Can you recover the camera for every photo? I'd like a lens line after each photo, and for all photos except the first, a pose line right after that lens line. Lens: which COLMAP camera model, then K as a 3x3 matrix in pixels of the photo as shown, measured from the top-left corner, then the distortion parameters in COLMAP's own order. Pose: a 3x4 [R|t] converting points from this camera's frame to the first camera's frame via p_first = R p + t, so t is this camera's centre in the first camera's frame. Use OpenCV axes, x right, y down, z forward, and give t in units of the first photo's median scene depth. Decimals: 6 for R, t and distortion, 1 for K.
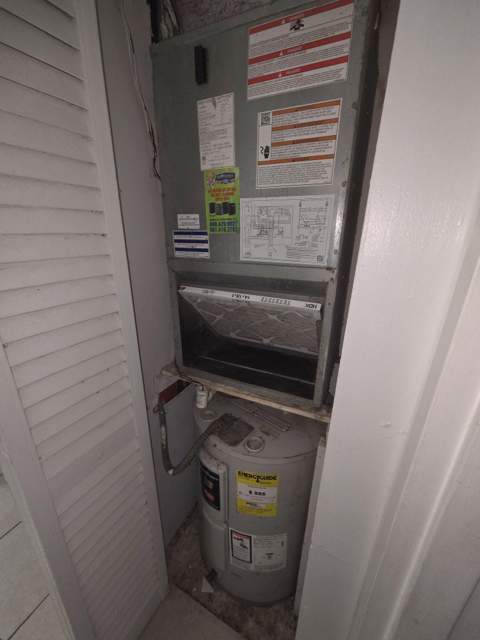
lens RADIAL K [[262.3, 0, 239.6], [0, 262.3, 319.9], [0, 0, 1]] dist [0.000585, -0.000081]
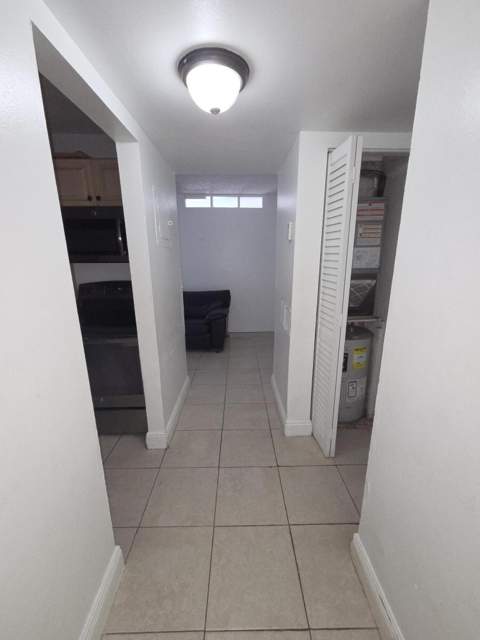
lens RADIAL K [[262.3, 0, 240.4], [0, 262.3, 319.9], [0, 0, 1]] dist [0.000585, -0.000081]
pose [[0.897861, -0.119686, 0.423700, -2.854788], [0.163313, 0.984224, -0.068054, 0.399189], [-0.408871, 0.130299, 0.903242, -1.249854]]
